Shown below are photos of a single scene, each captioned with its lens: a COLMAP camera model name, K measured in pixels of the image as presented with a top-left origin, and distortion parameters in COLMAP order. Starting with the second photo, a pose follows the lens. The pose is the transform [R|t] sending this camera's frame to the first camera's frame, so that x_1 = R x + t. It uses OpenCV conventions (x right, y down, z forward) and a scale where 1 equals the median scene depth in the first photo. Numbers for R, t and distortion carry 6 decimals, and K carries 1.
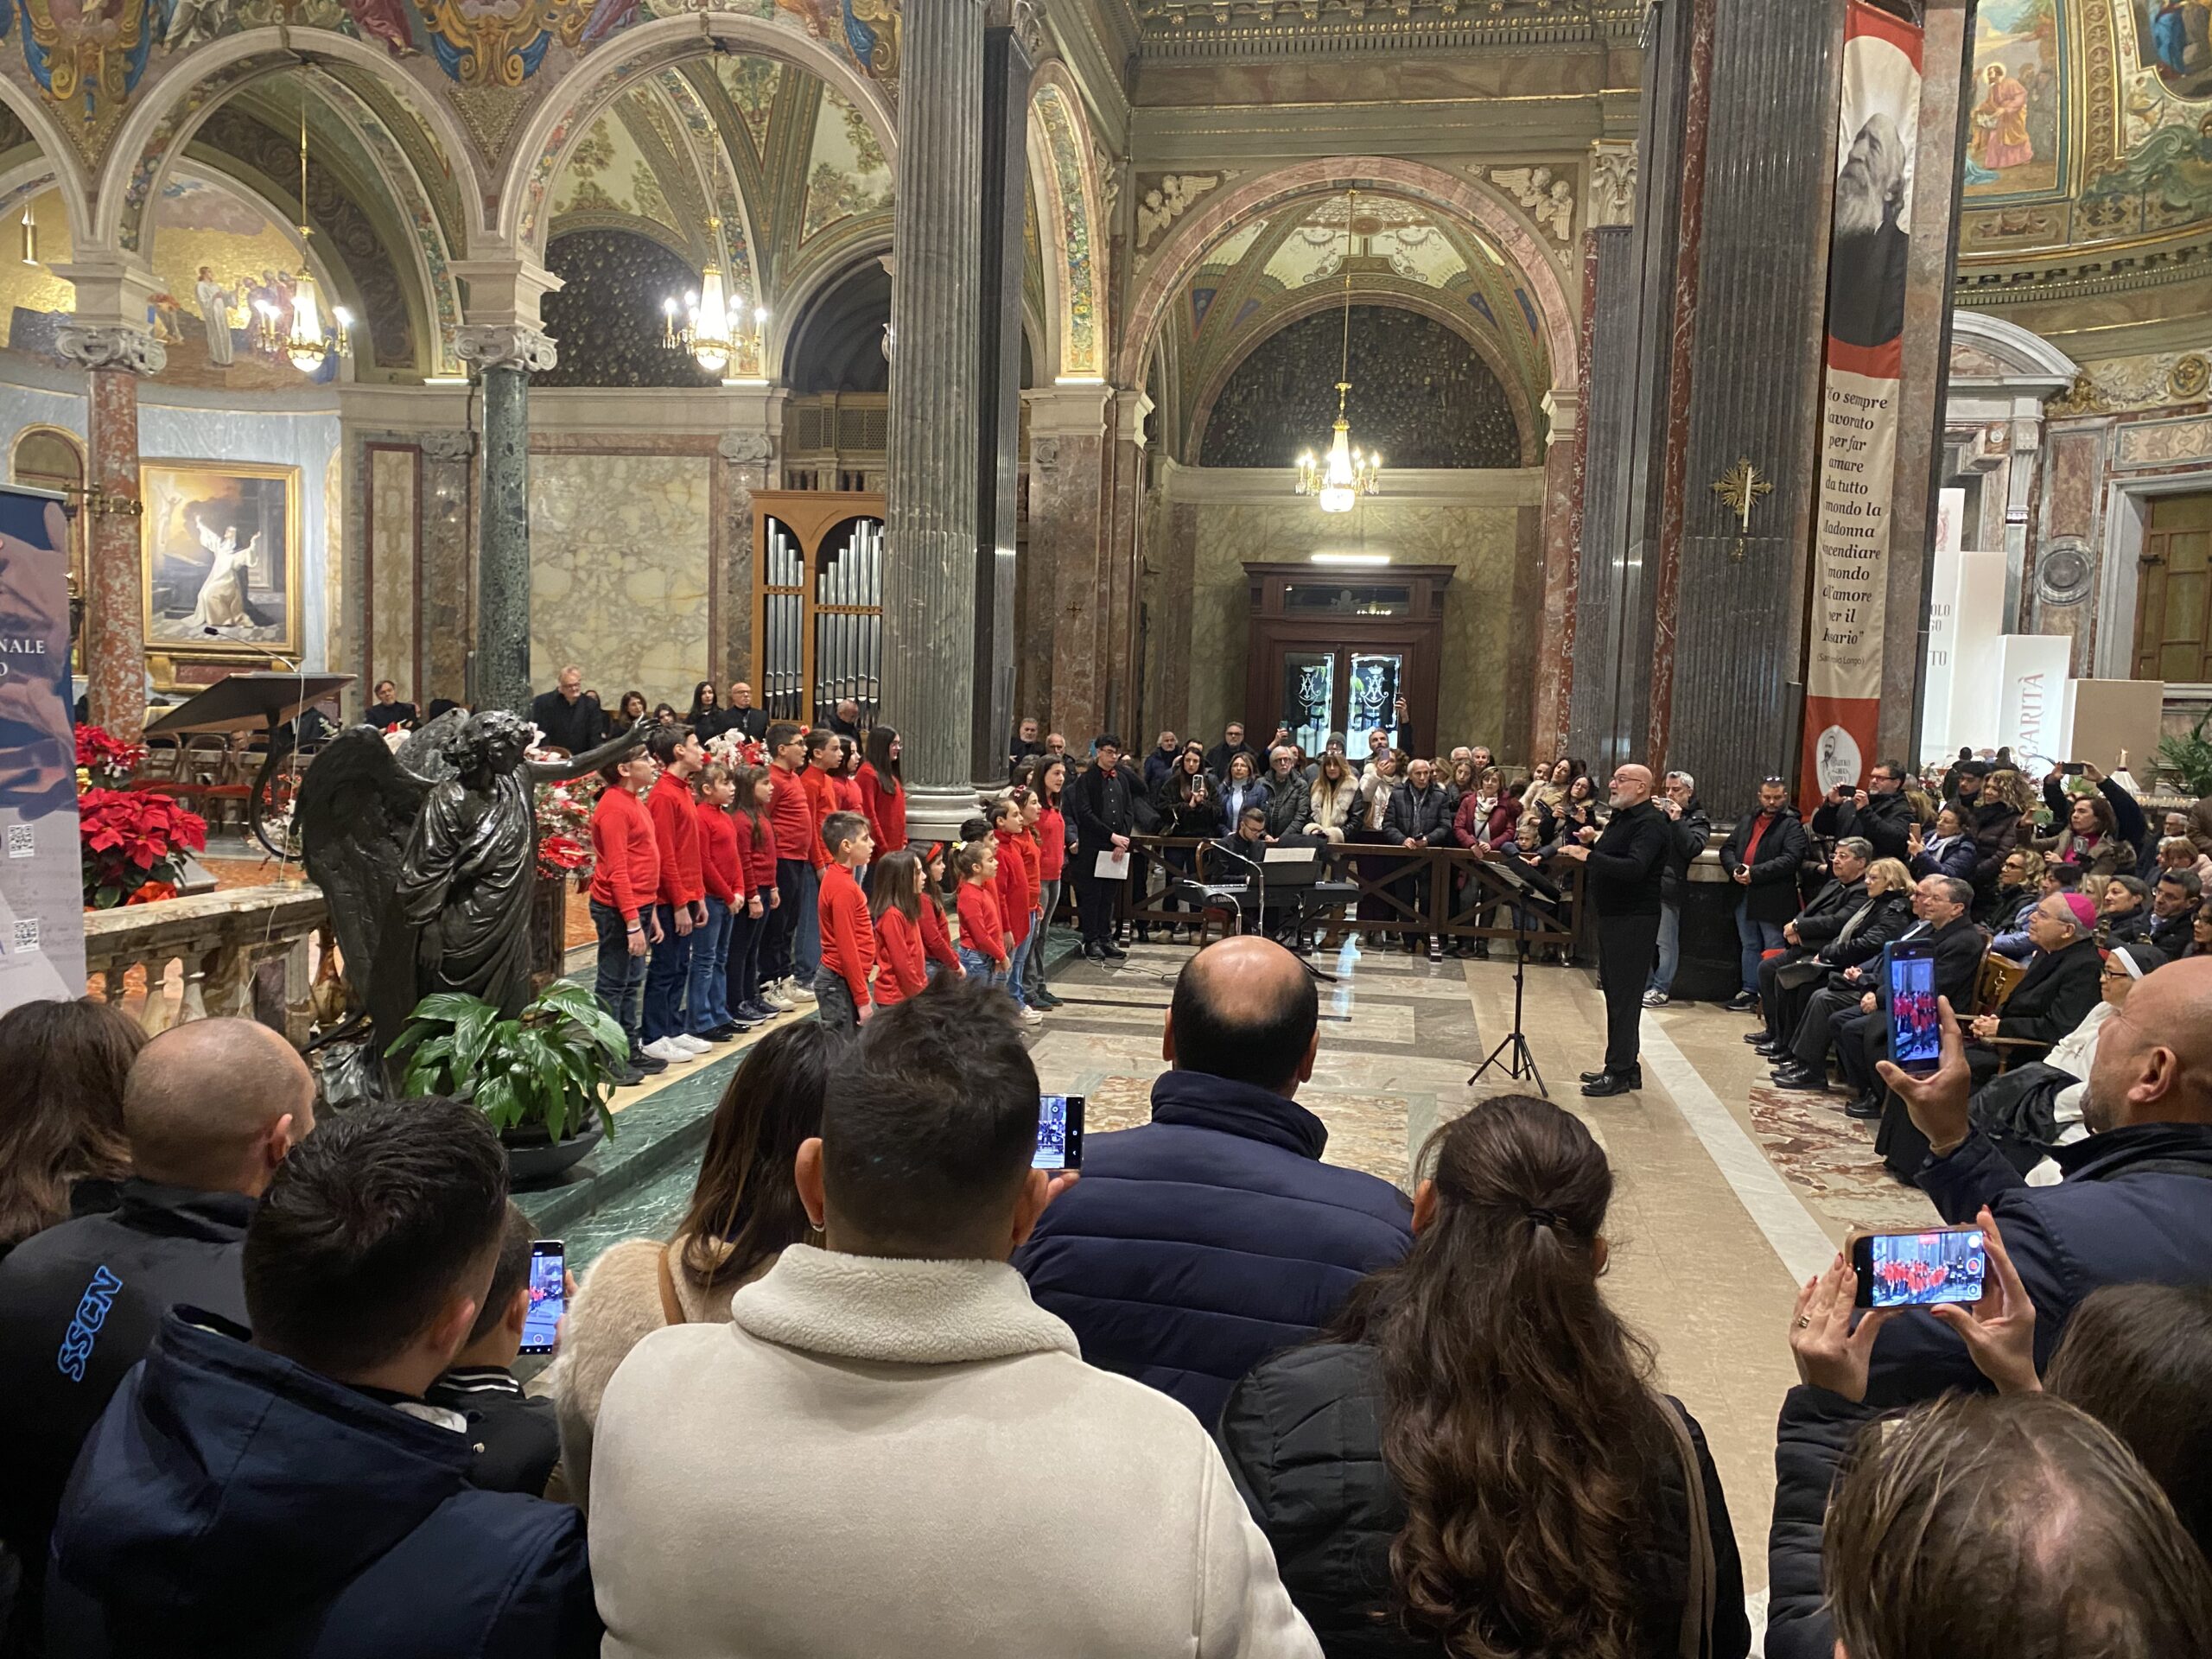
lens RADIAL K [[1691.0, 0, 1108.8], [0, 1691.0, 838.1], [0, 0, 1]] dist [0.034198, -0.031901]
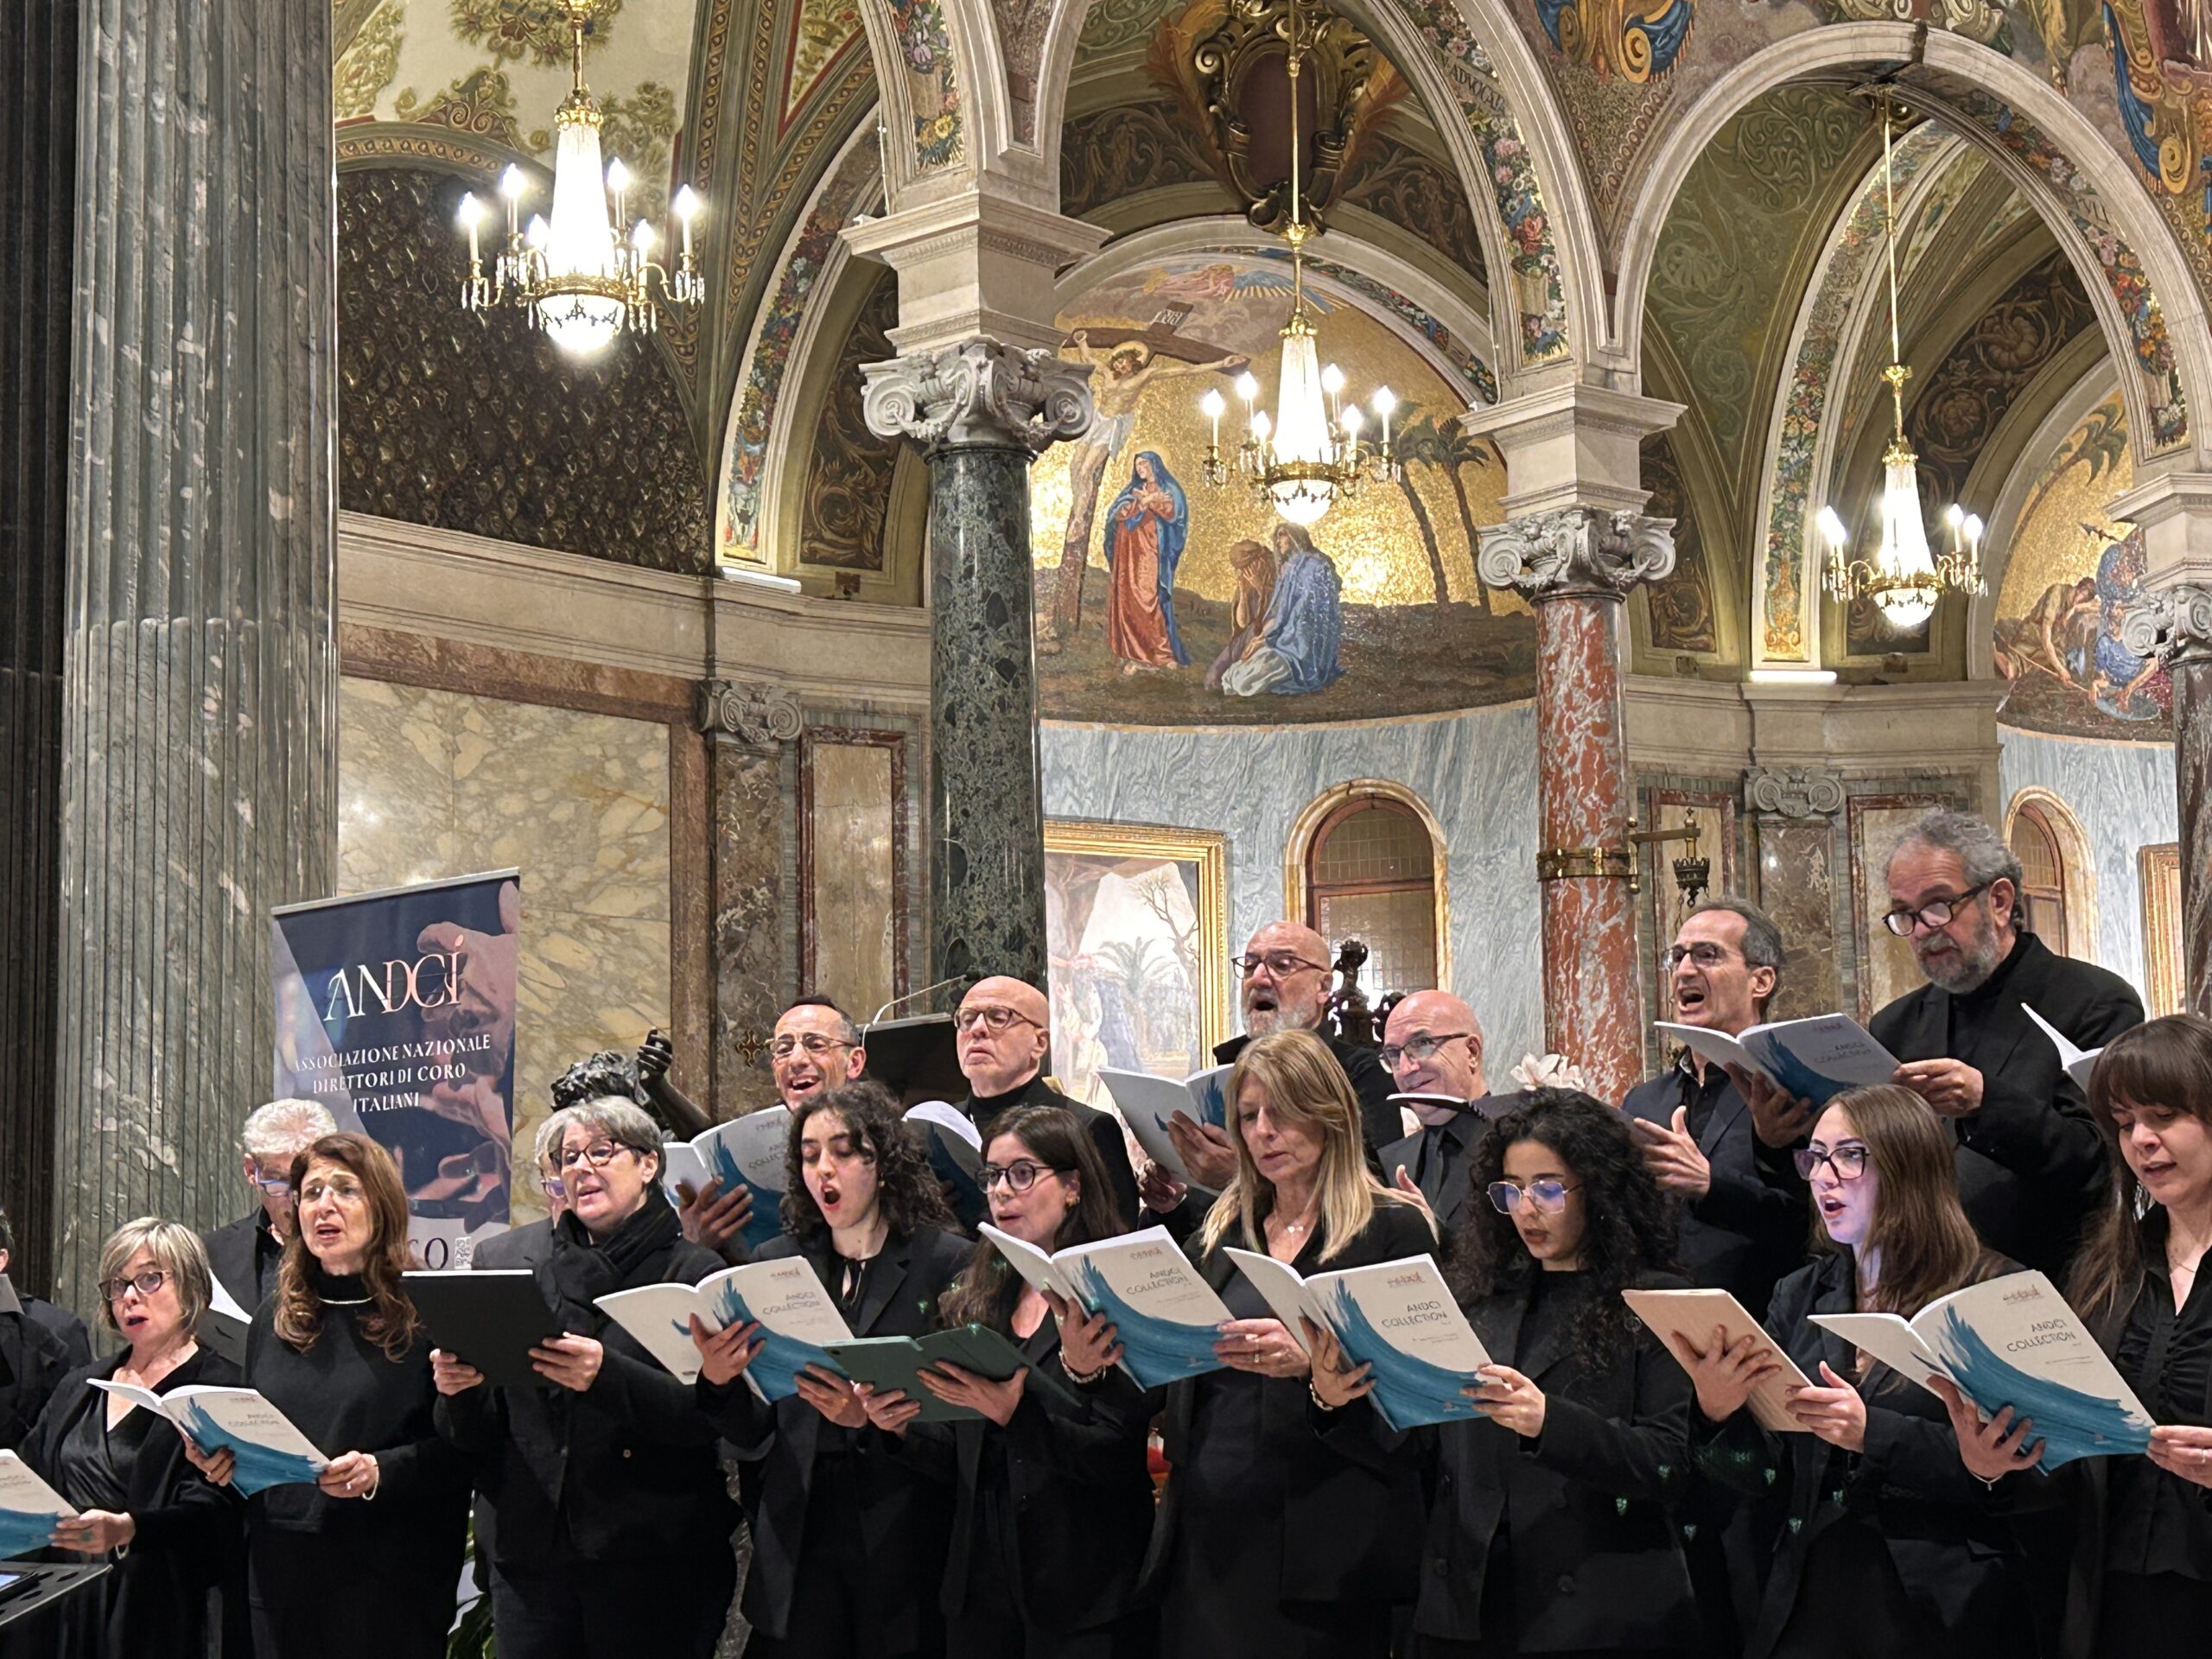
lens RADIAL K [[3929.6, 0, 1128.6], [0, 3929.6, 858.7], [0, 0, 1]] dist [0.126707, 0.000000]
pose [[-0.518642, -0.138874, -0.843638, 0.291167], [-0.066302, 0.990282, -0.122253, 0.007646], [0.852417, -0.007470, -0.522809, 0.703366]]
